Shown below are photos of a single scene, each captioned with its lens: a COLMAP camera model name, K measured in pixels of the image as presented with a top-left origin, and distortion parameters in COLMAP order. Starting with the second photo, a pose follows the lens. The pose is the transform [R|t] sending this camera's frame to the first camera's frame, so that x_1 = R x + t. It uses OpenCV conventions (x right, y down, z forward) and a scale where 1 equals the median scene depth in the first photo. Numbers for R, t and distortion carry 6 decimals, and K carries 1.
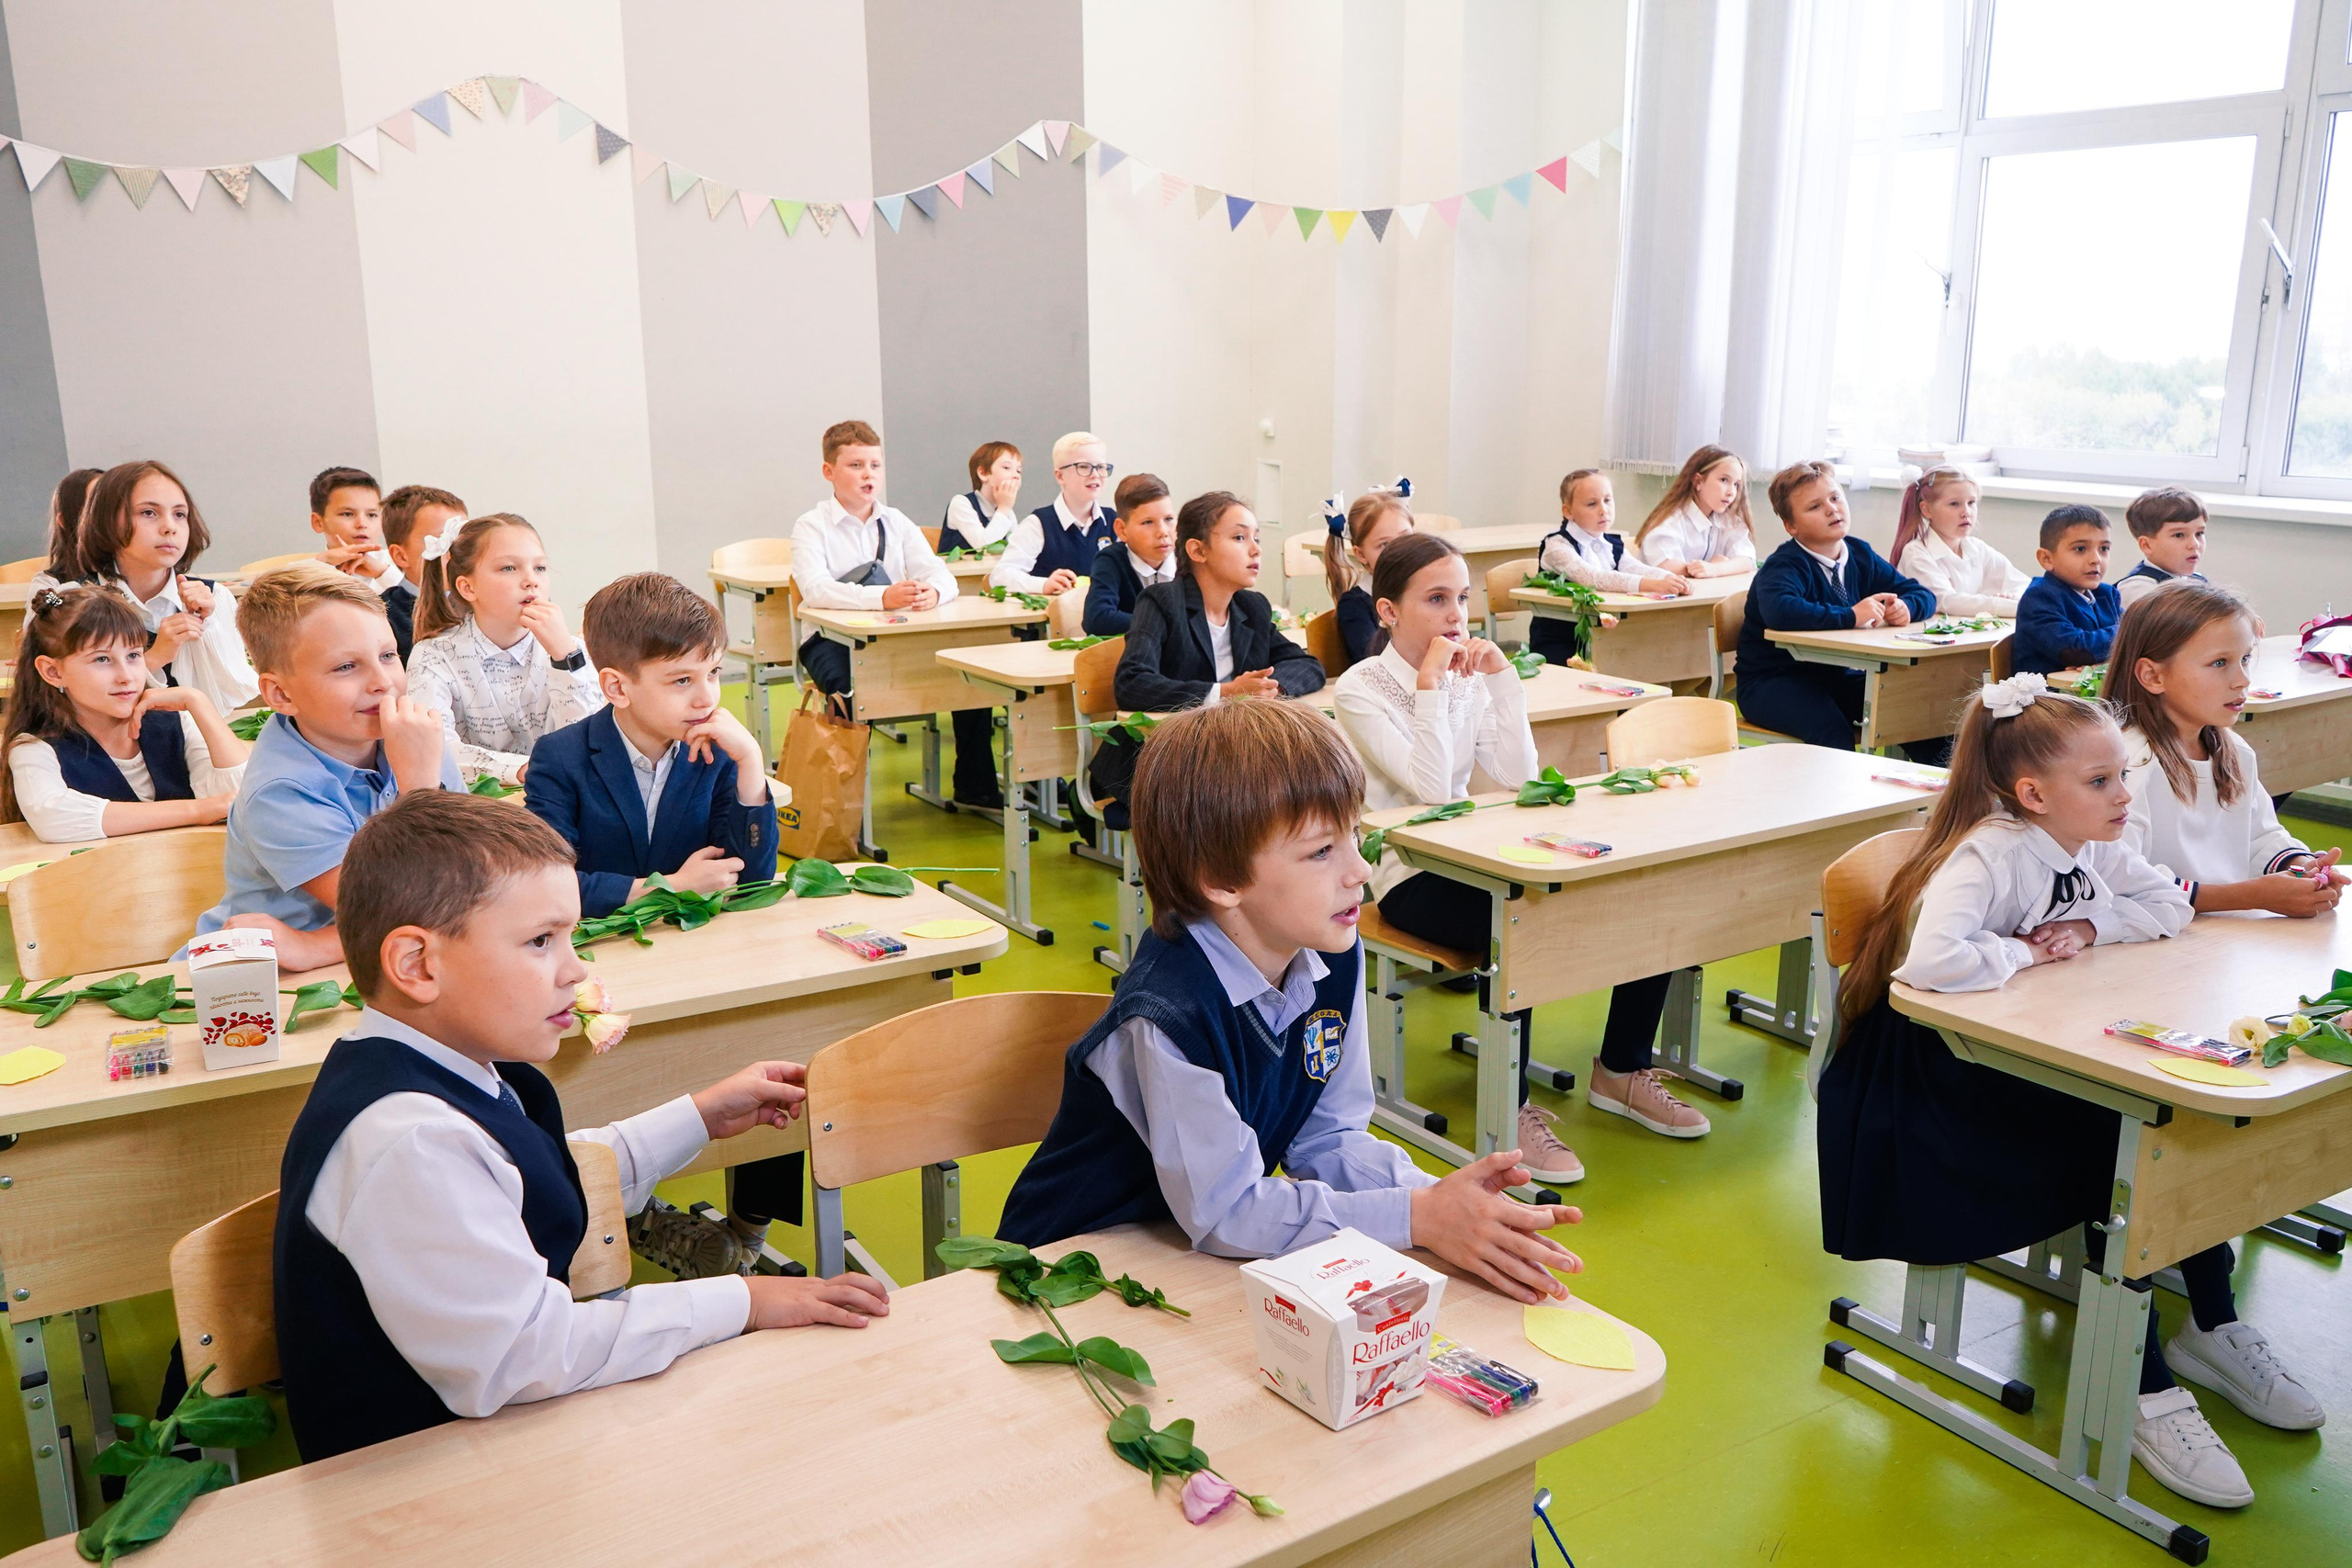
lens RADIAL K [[1868.3, 0, 1173.2], [0, 1868.3, 777.7], [0, 0, 1]] dist [0.008532, 0.005332]
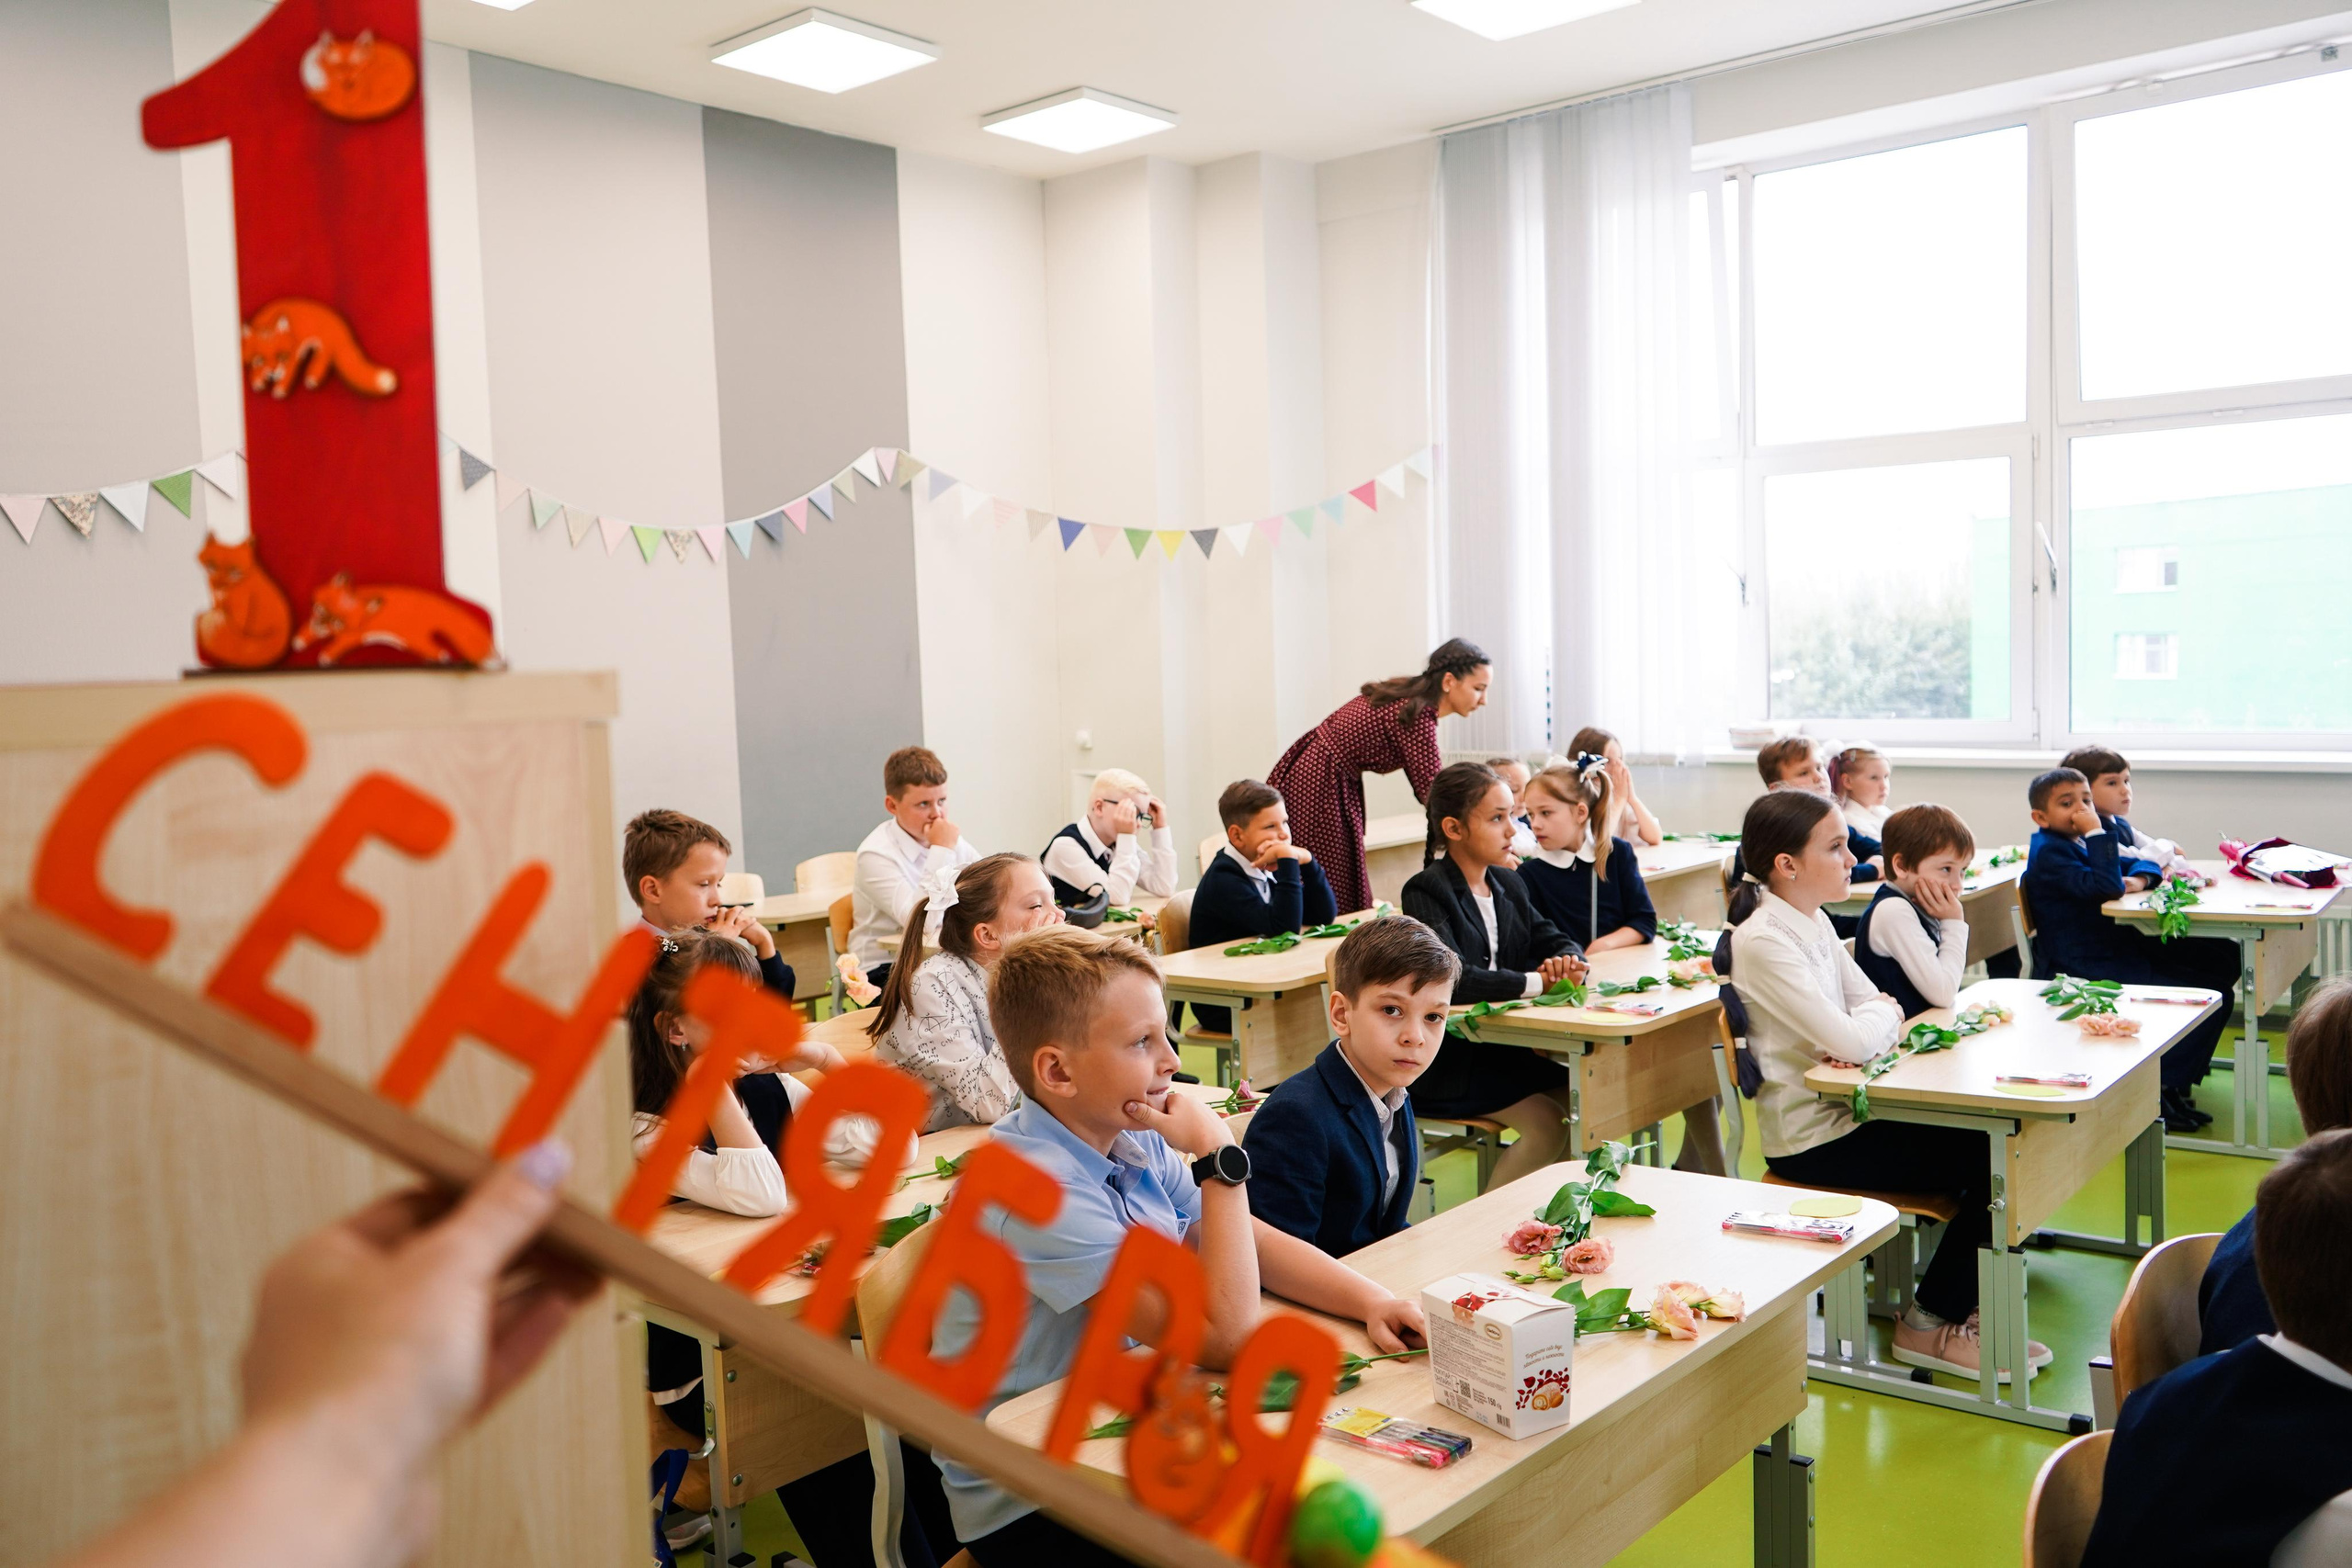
lens RADIAL K [[1868.3, 0, 1182.3], [0, 1868.3, 777.0], [0, 0, 1]] dist [0.008532, 0.005332]
pose [[0.963562, -0.047311, 0.263269, -0.193736], [0.091509, 0.983151, -0.158244, -0.002902], [-0.251346, 0.176569, 0.951656, 0.032669]]
